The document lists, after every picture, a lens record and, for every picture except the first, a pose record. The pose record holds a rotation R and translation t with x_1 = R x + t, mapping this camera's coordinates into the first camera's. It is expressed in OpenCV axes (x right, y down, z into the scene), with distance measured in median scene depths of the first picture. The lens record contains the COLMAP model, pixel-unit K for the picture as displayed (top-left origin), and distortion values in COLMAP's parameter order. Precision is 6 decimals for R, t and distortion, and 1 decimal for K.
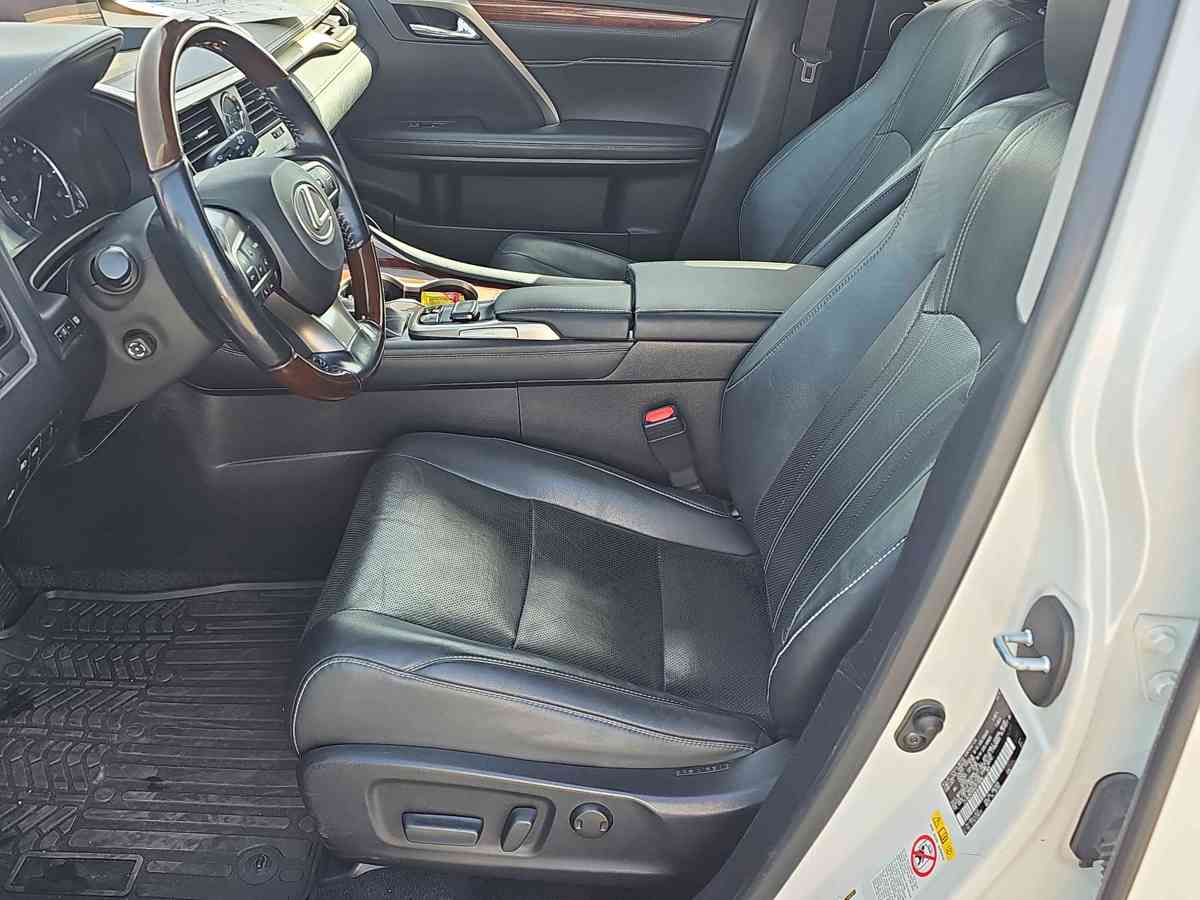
lens RADIAL K [[1125.5, 0, 587.2], [0, 1125.5, 448.2], [0, 0, 1]] dist [0.060808, 0.000000]
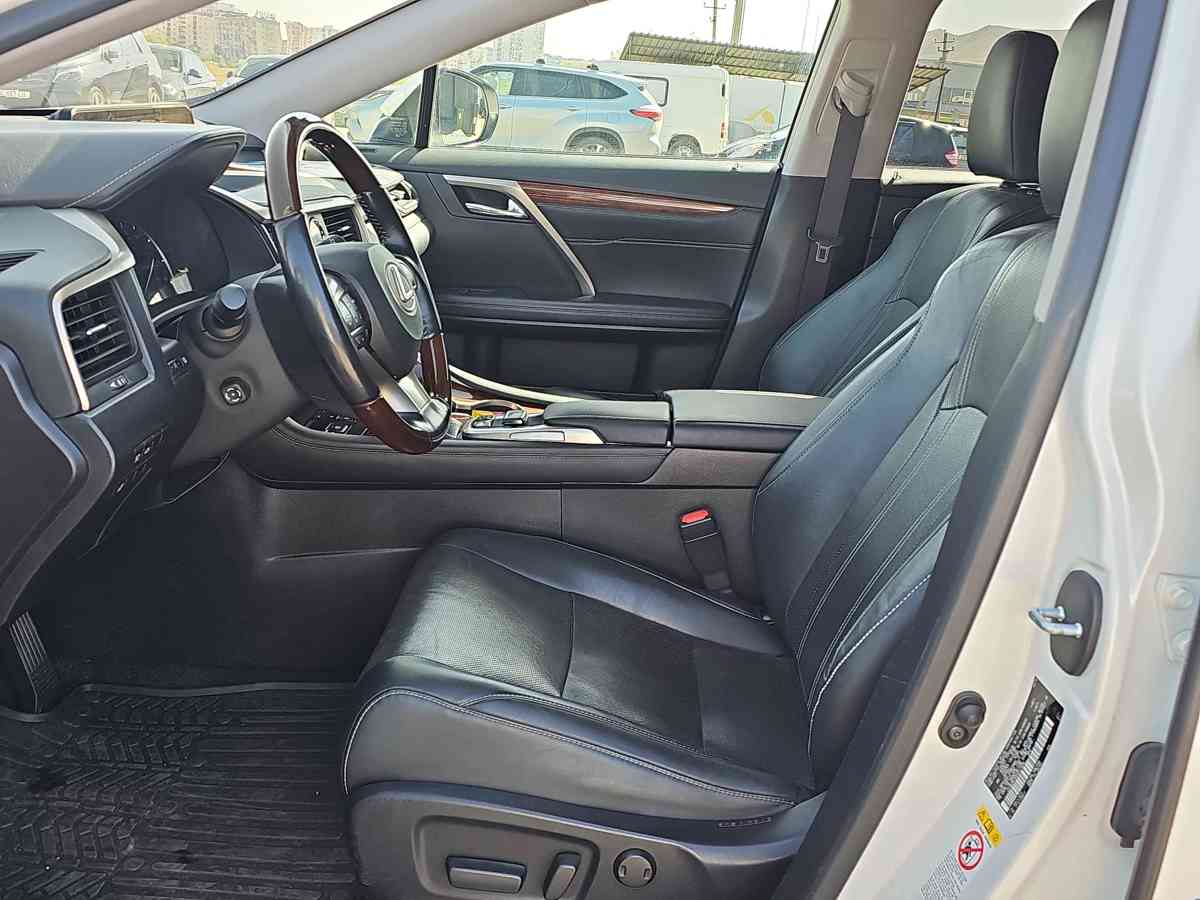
lens RADIAL K [[1125.5, 0, 612.6], [0, 1125.5, 451.4], [0, 0, 1]] dist [0.060808, 0.000000]
pose [[0.999202, 0.033498, 0.021743, -0.044384], [-0.027997, 0.975817, -0.216787, 0.164132], [-0.028479, 0.216005, 0.975977, -0.054885]]
